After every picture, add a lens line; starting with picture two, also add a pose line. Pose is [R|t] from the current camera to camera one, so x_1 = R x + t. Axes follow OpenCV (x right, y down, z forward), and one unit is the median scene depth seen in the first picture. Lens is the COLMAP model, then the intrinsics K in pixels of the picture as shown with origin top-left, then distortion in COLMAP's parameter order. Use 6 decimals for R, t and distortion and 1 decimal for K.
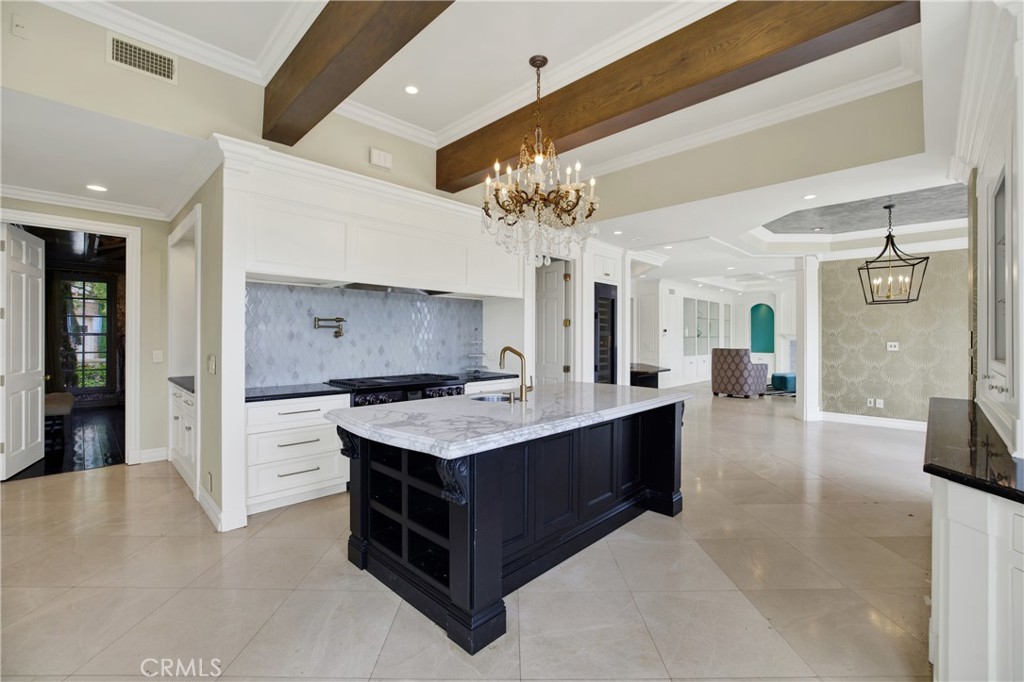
lens RADIAL K [[449.9, 0, 512.0], [0, 449.9, 341.0], [0, 0, 1]] dist [-0.000234, -0.000020]
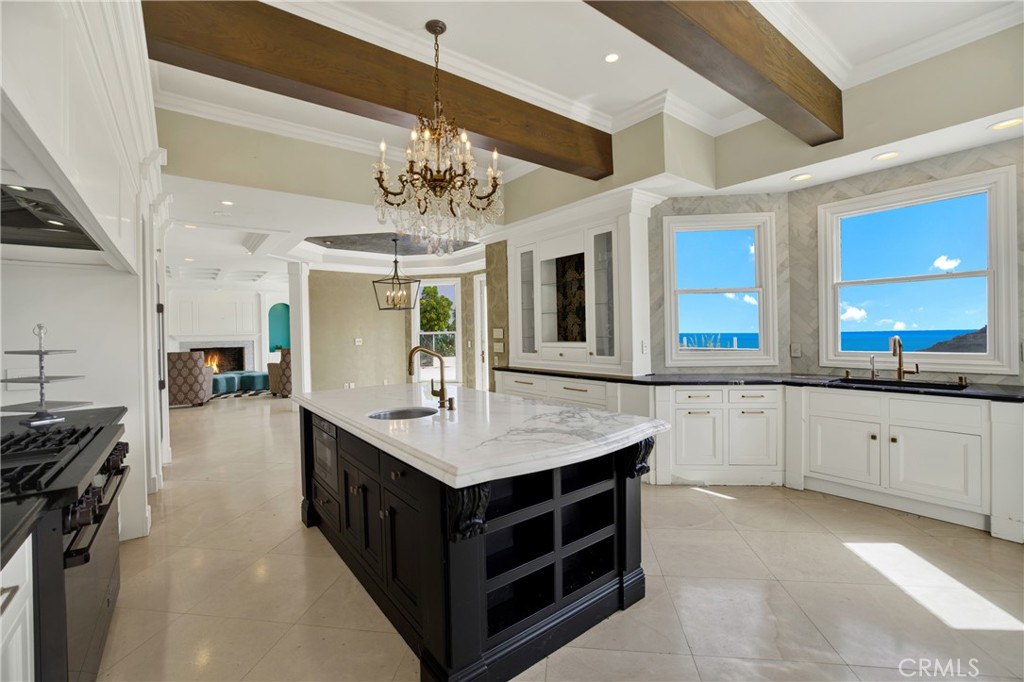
lens RADIAL K [[449.9, 0, 512.0], [0, 449.9, 341.0], [0, 0, 1]] dist [-0.000234, -0.000020]
pose [[0.186519, -0.024663, 0.982142, -0.457412], [0.028760, 0.999393, 0.019634, -0.005056], [-0.982030, 0.024584, 0.187115, 0.397275]]
